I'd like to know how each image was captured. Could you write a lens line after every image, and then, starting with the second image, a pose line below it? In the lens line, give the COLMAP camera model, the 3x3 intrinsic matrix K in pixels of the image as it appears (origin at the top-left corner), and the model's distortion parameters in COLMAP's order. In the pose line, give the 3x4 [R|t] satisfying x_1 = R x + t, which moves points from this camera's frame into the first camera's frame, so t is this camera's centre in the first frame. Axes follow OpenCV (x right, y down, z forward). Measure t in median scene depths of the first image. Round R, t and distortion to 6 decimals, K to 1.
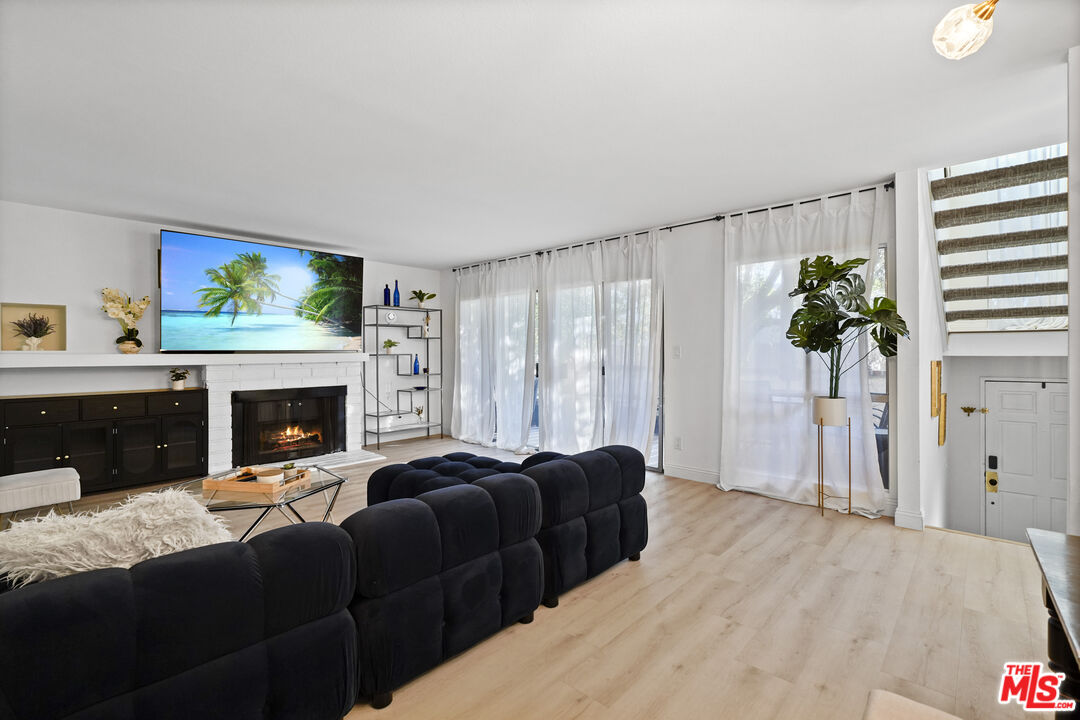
lens RADIAL K [[499.9, 0, 535.8], [0, 499.9, 343.1], [0, 0, 1]] dist [-0.011622, 0.001619]
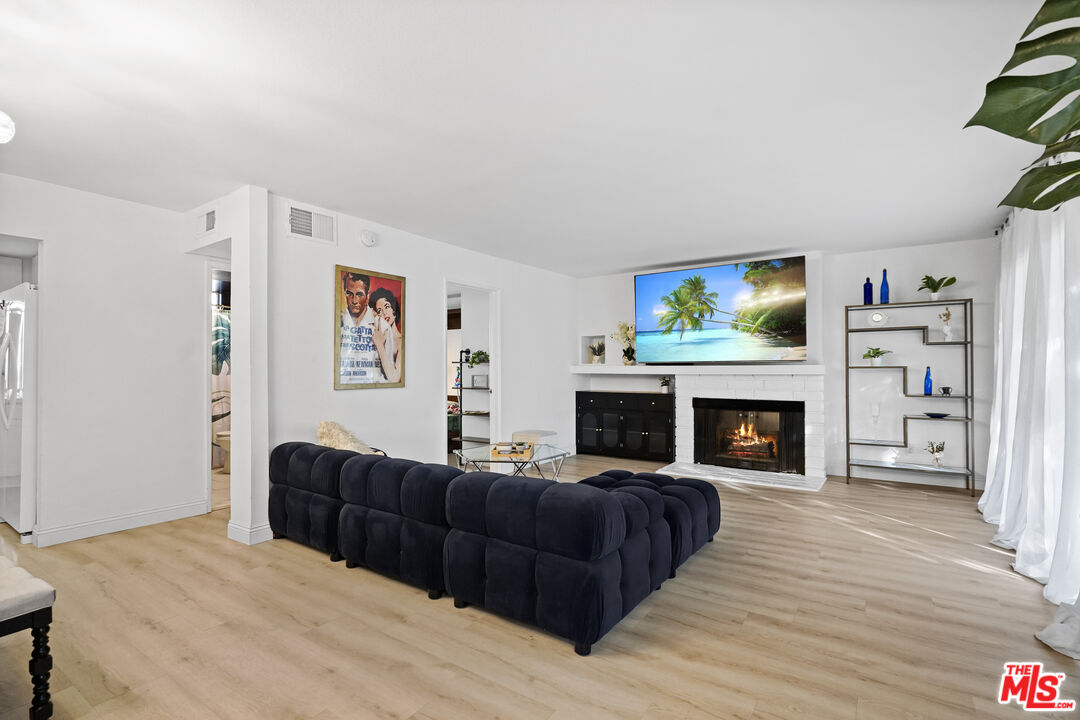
lens RADIAL K [[499.9, 0, 546.4], [0, 499.9, 365.3], [0, 0, 1]] dist [-0.011622, 0.001619]
pose [[0.150411, 0.000929, -0.988623, 0.519041], [0.012261, 0.999921, 0.002805, 0.014835], [0.988547, -0.012543, 0.150388, 0.497320]]
